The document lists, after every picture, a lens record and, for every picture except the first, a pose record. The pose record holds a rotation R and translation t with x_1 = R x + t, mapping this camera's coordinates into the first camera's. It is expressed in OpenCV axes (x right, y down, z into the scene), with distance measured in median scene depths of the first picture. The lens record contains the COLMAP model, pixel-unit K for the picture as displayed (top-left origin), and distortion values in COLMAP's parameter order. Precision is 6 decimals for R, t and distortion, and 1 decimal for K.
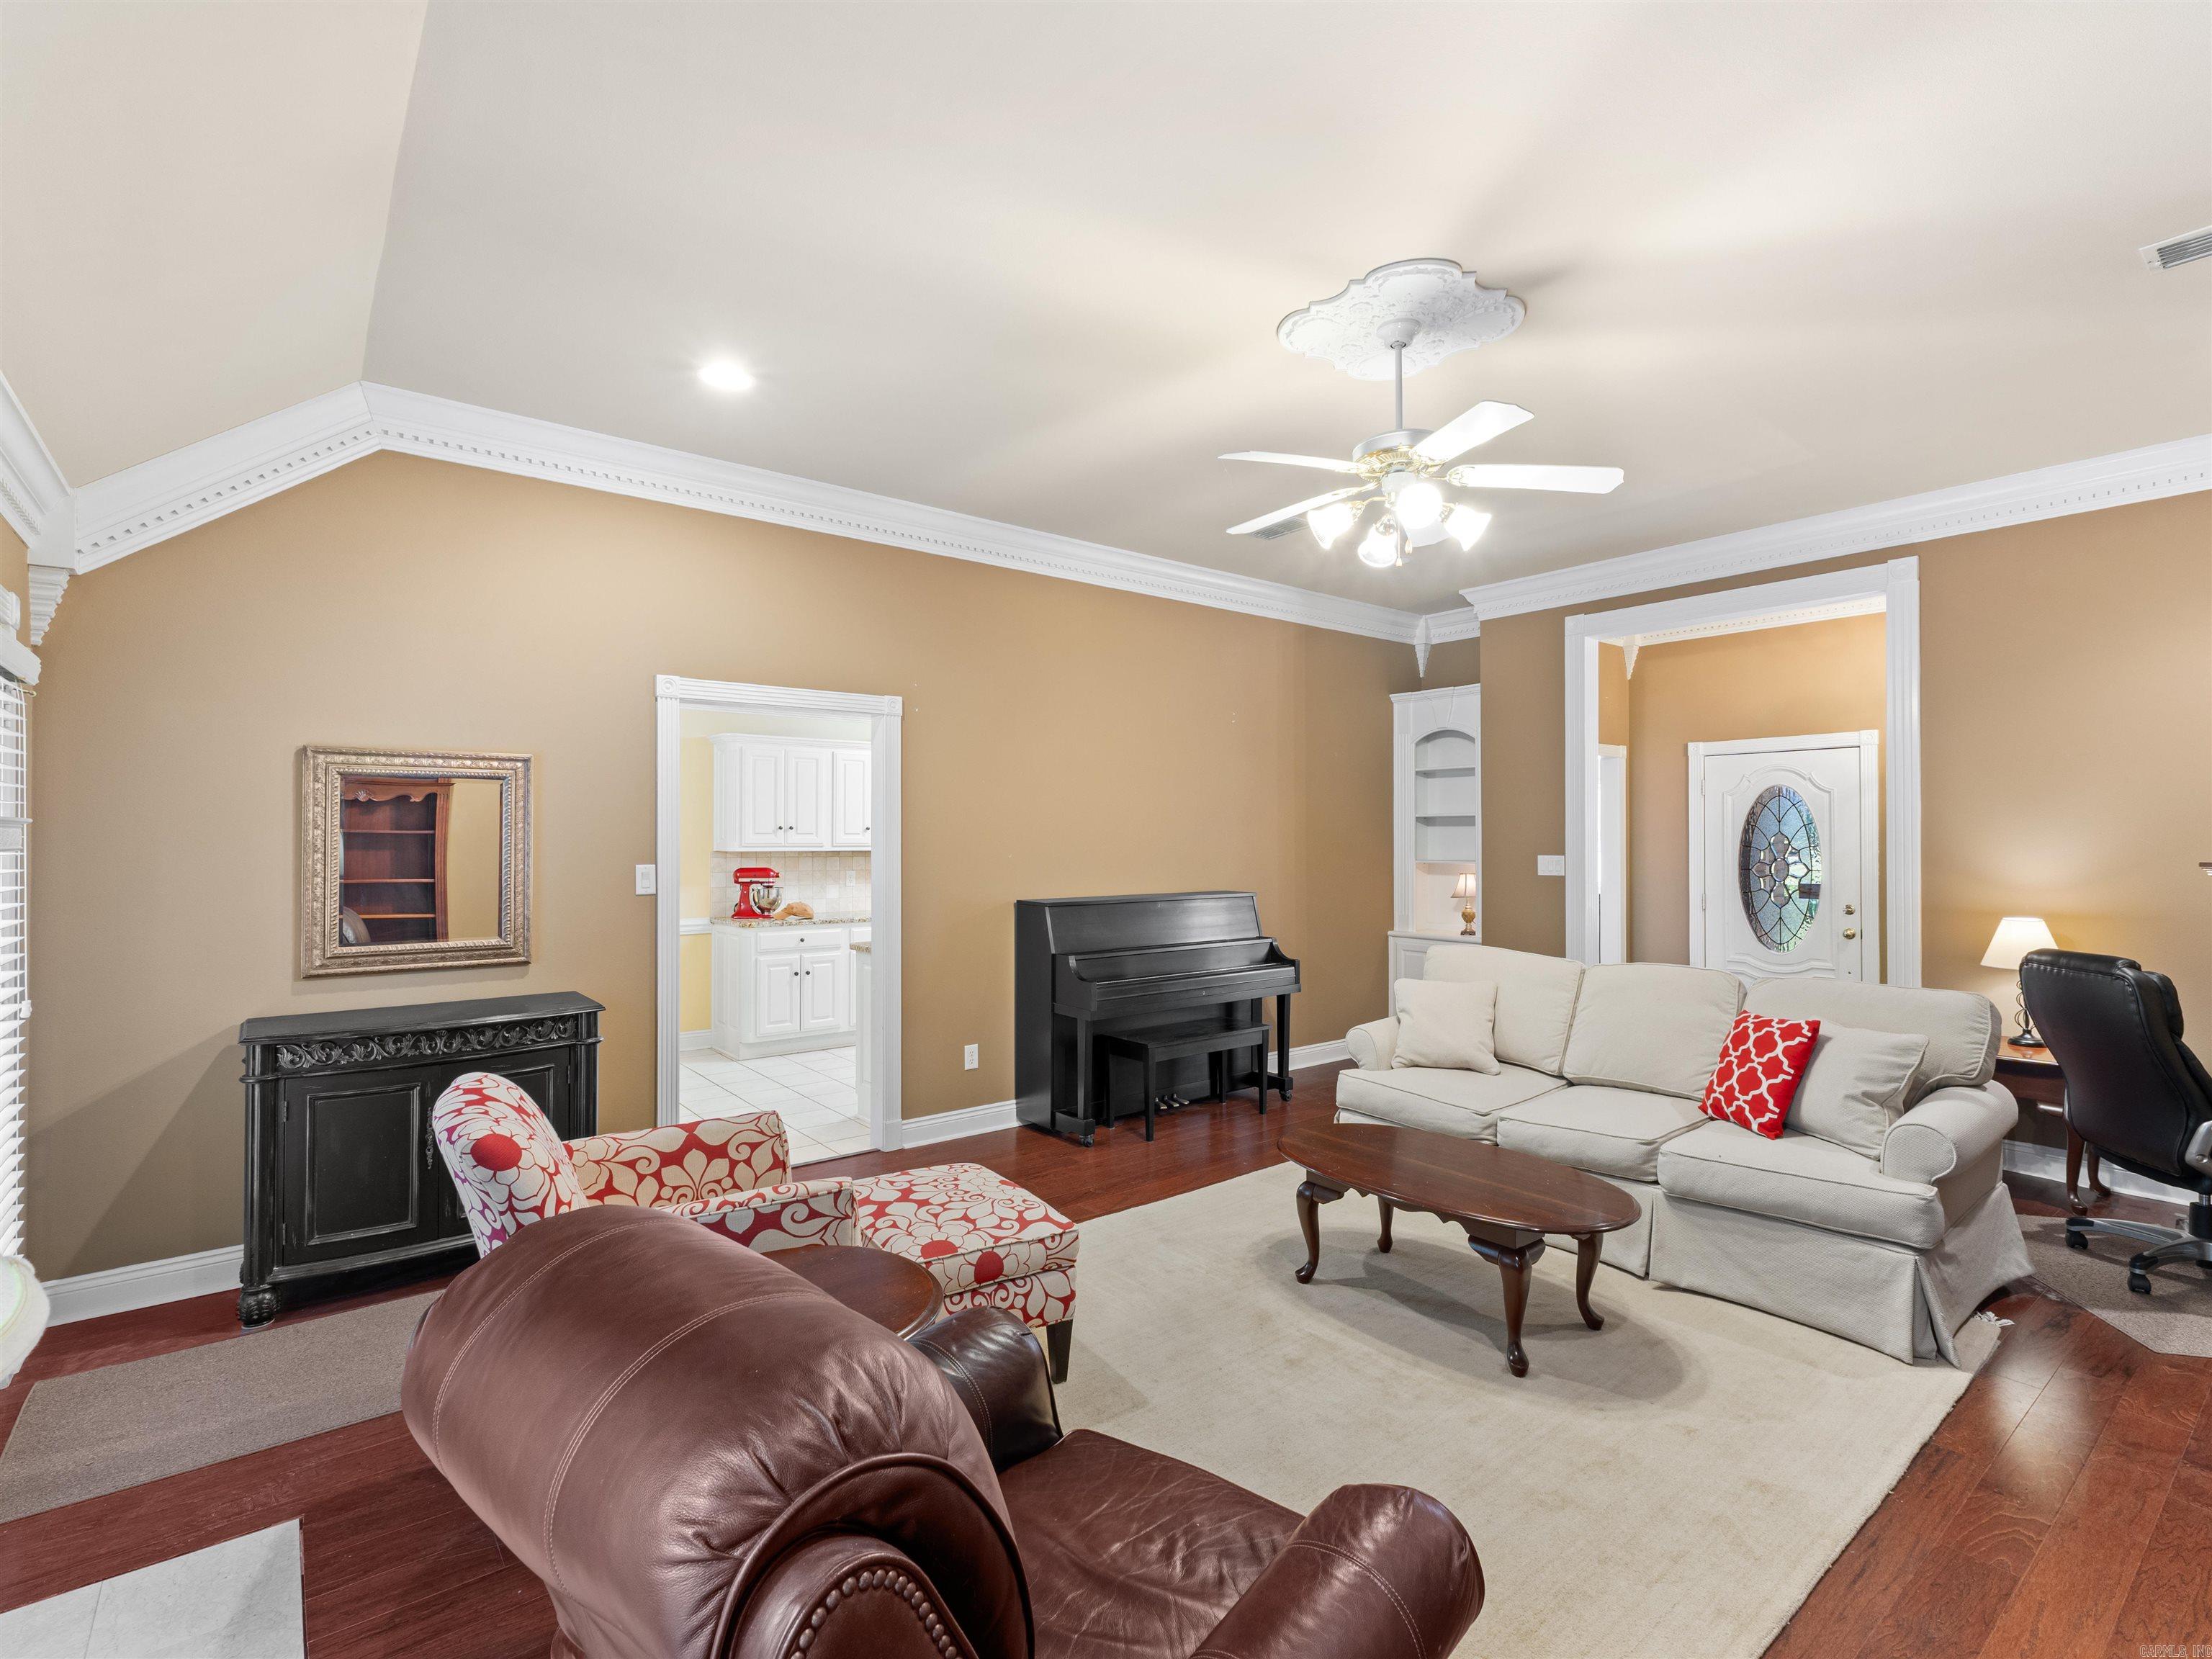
lens RADIAL K [[1059.8, 0, 1109.2], [0, 1059.8, 839.2], [0, 0, 1]] dist [0.002504, 0.000322]
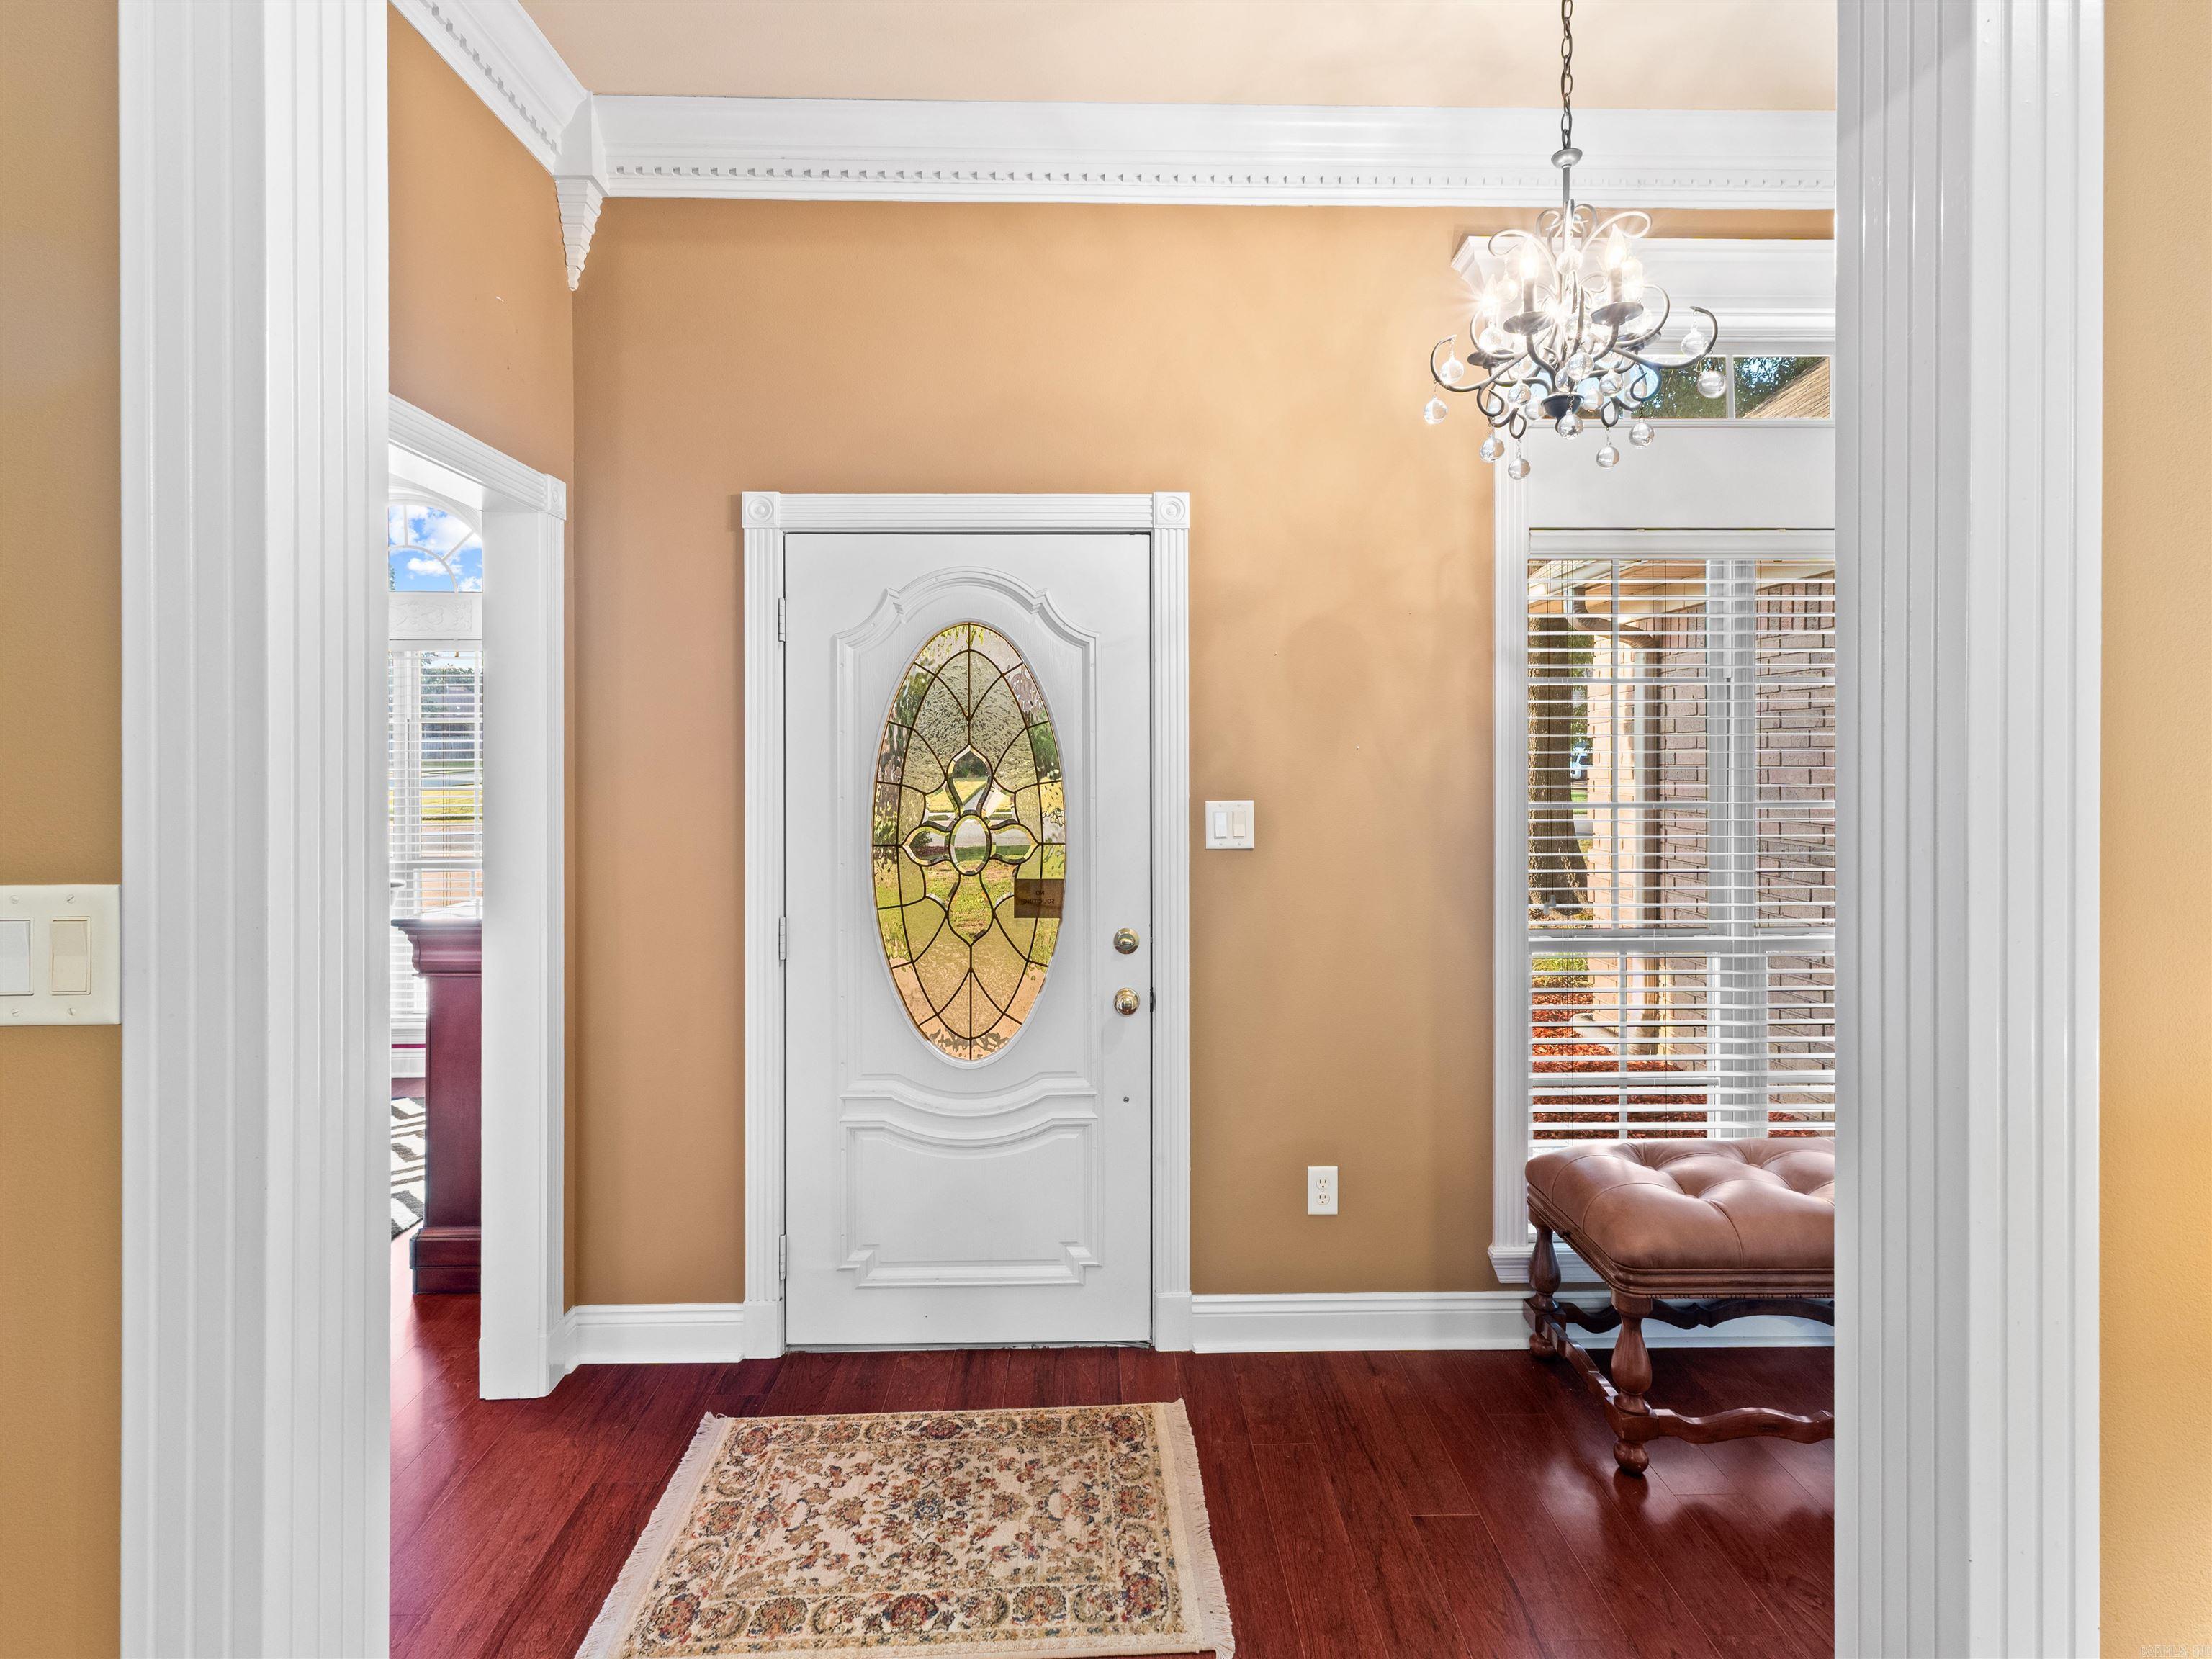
lens RADIAL K [[1059.8, 0, 1109.2], [0, 1059.8, 839.2], [0, 0, 1]] dist [0.002504, 0.000322]
pose [[0.611388, 0.000642, 0.791331, 0.371040], [-0.003157, 0.999994, 0.001628, 0.026713], [-0.791325, -0.003494, 0.611386, 0.746780]]
